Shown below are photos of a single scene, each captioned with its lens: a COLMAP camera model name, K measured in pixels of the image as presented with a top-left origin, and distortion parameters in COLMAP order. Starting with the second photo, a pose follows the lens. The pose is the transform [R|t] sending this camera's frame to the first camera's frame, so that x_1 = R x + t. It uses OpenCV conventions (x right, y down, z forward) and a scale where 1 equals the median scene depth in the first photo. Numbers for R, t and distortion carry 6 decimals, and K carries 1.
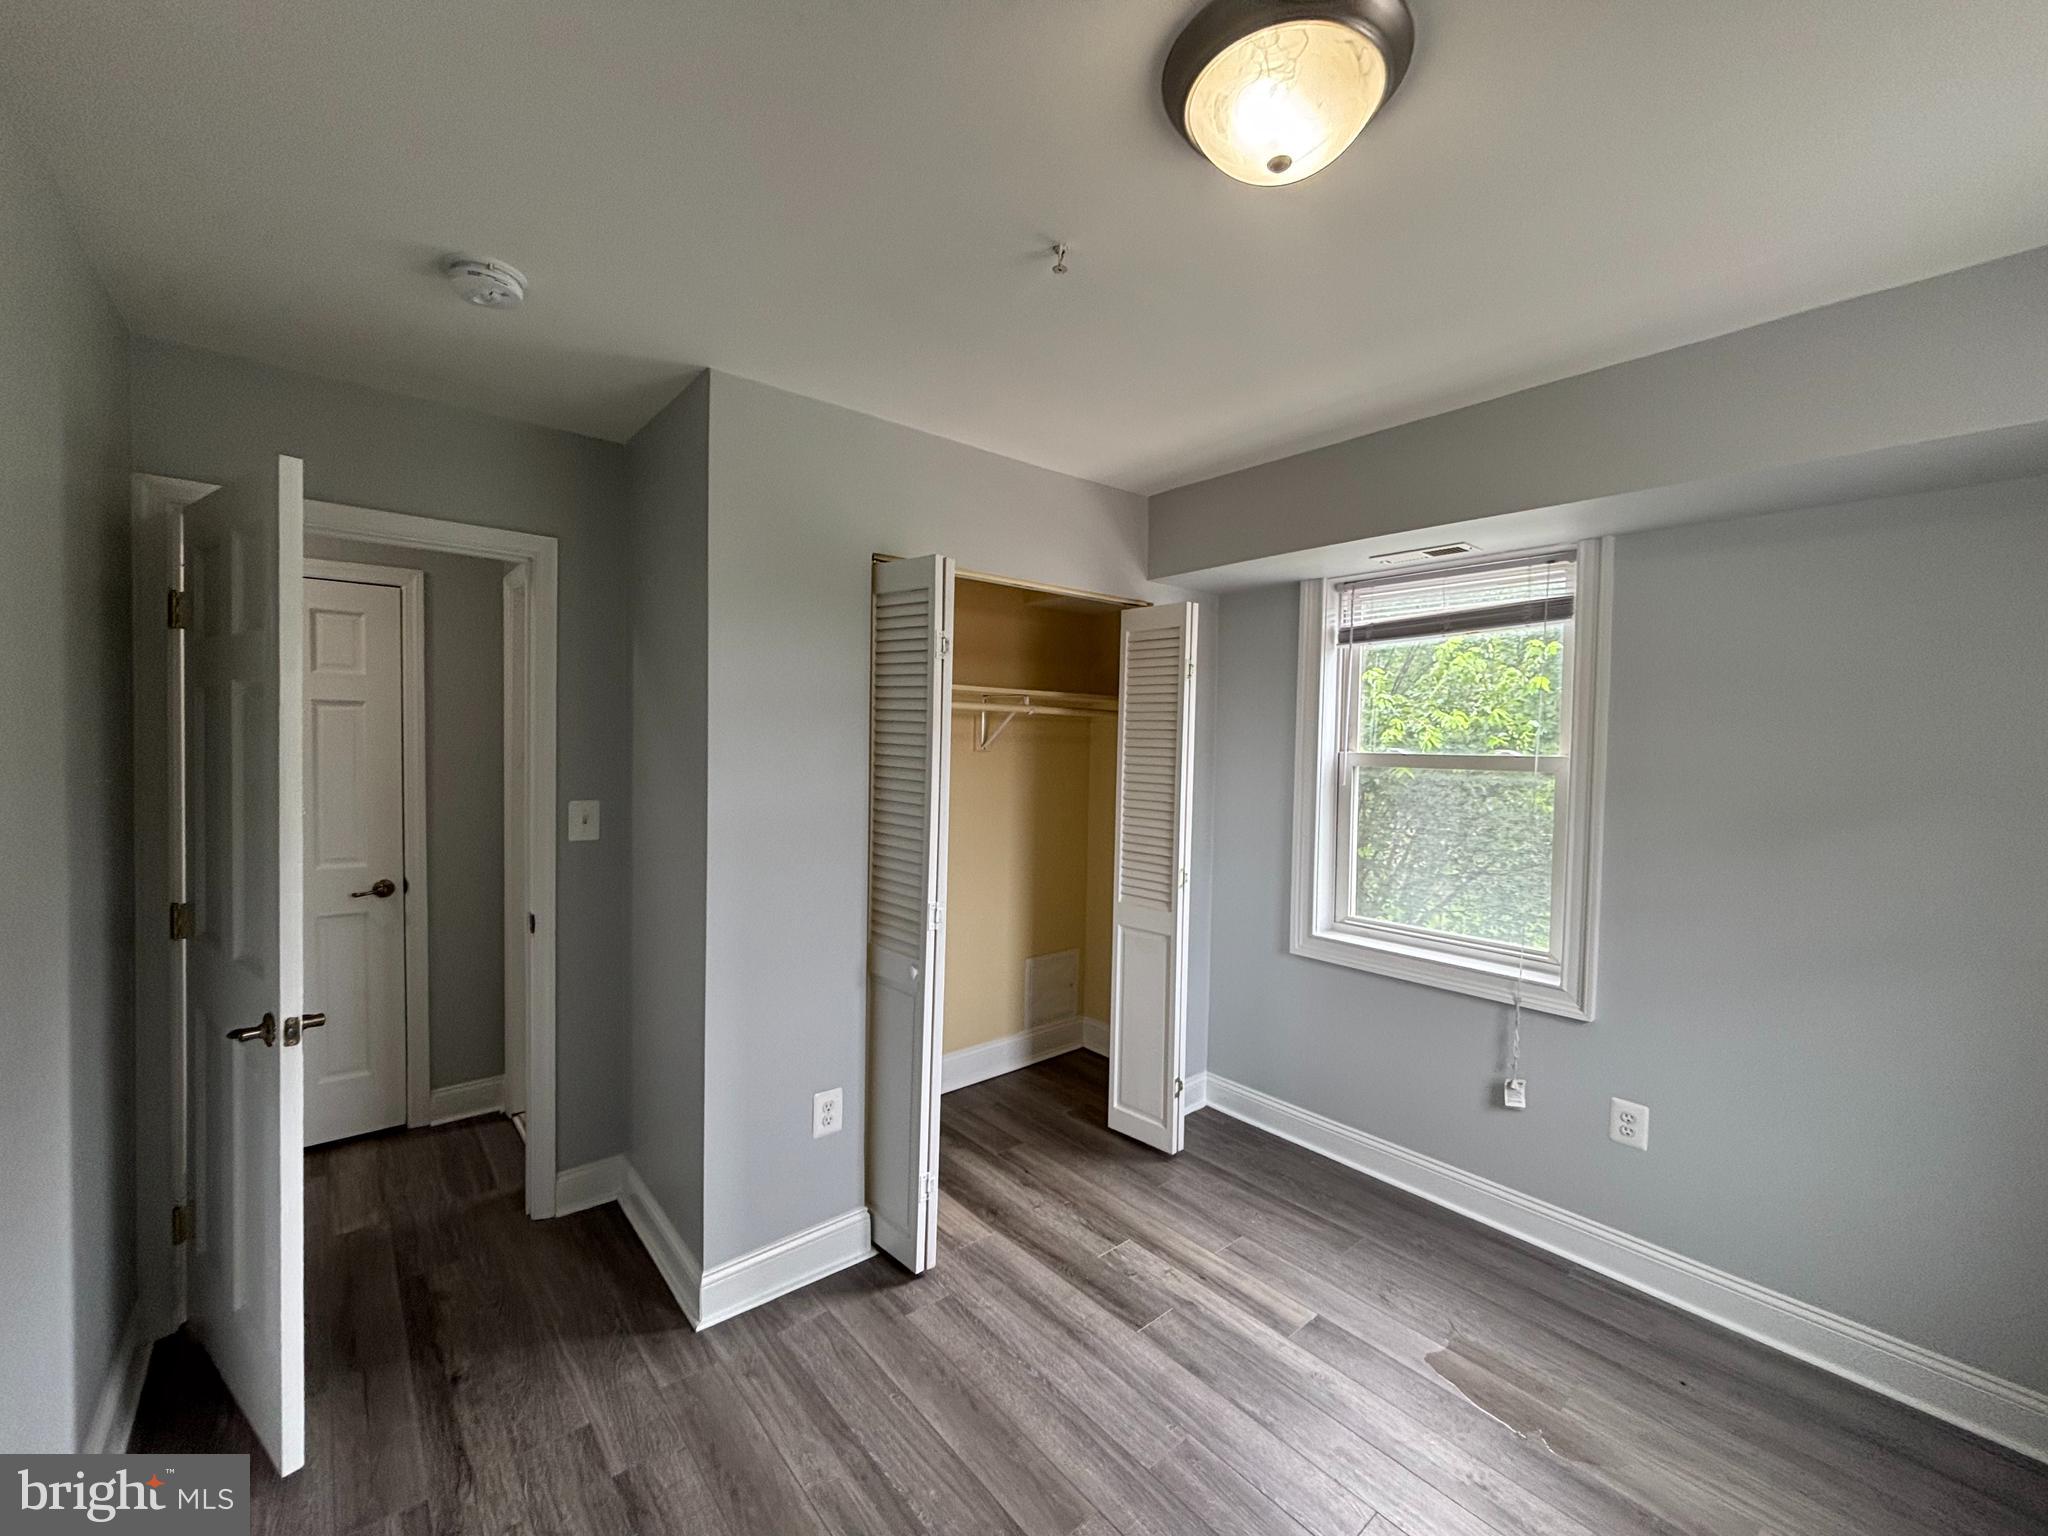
lens RADIAL K [[828.7, 0, 1024.0], [0, 828.7, 768.0], [0, 0, 1]] dist [0.000194, 0.000150]
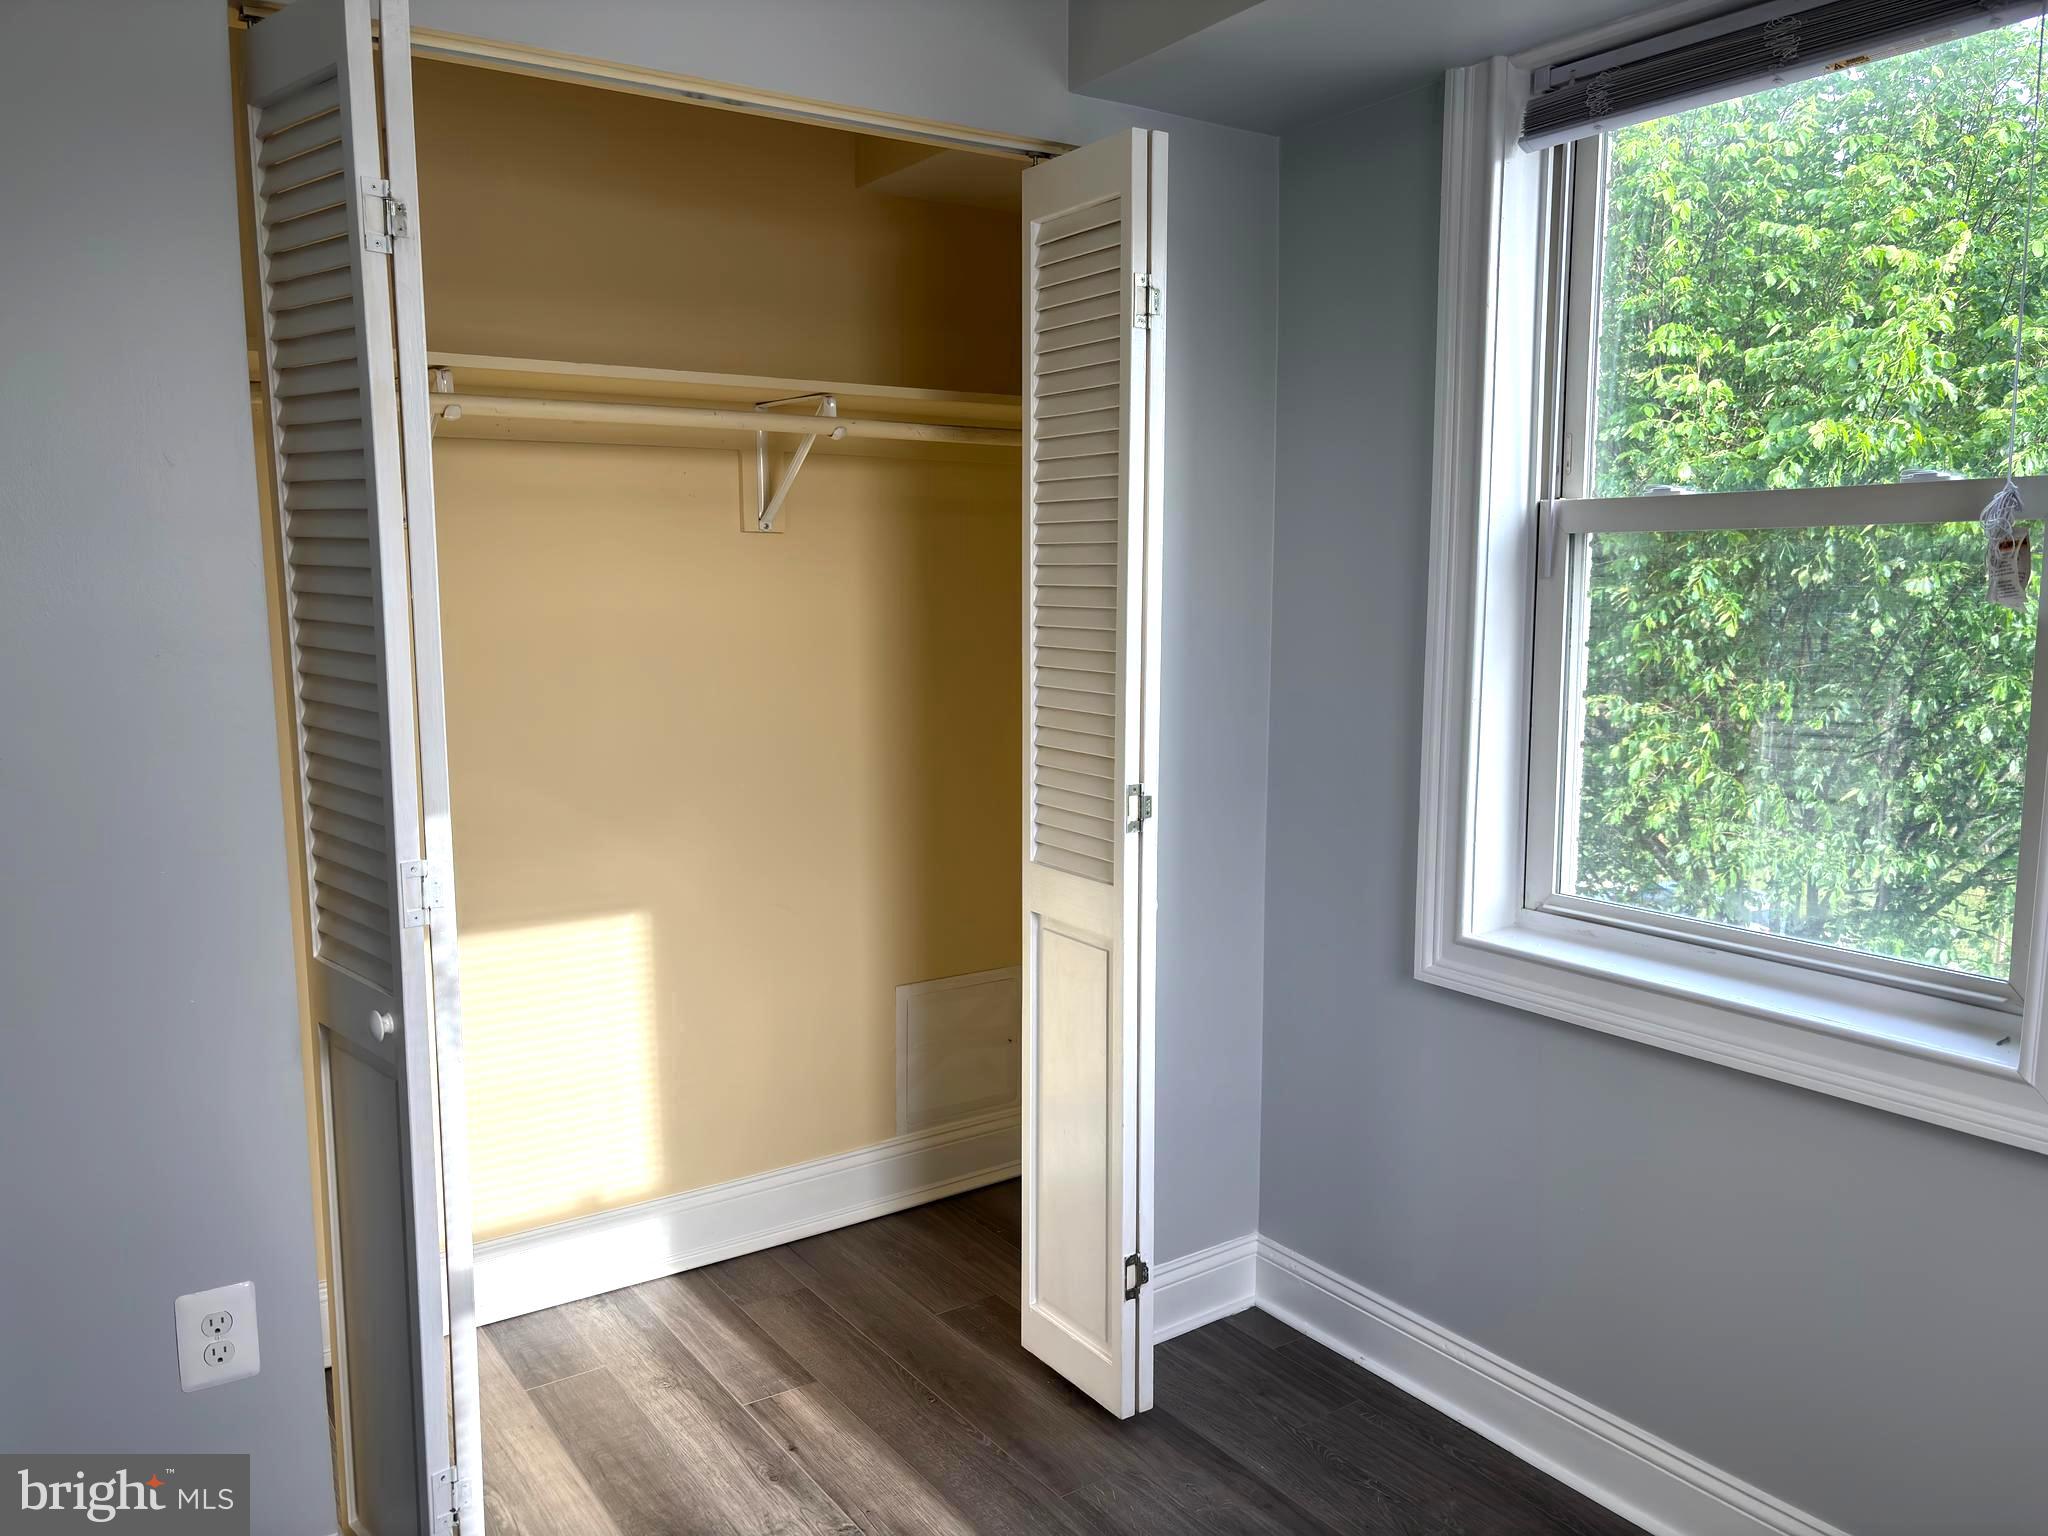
lens RADIAL K [[1551.8, 0, 1022.8], [0, 1551.8, 819.8], [0, 0, 1]] dist [0.018905, -0.014032]
pose [[0.994206, -0.006921, -0.107268, 0.263129], [0.020542, 0.991765, 0.126412, 0.045199], [0.105510, -0.127883, 0.986161, 0.248874]]
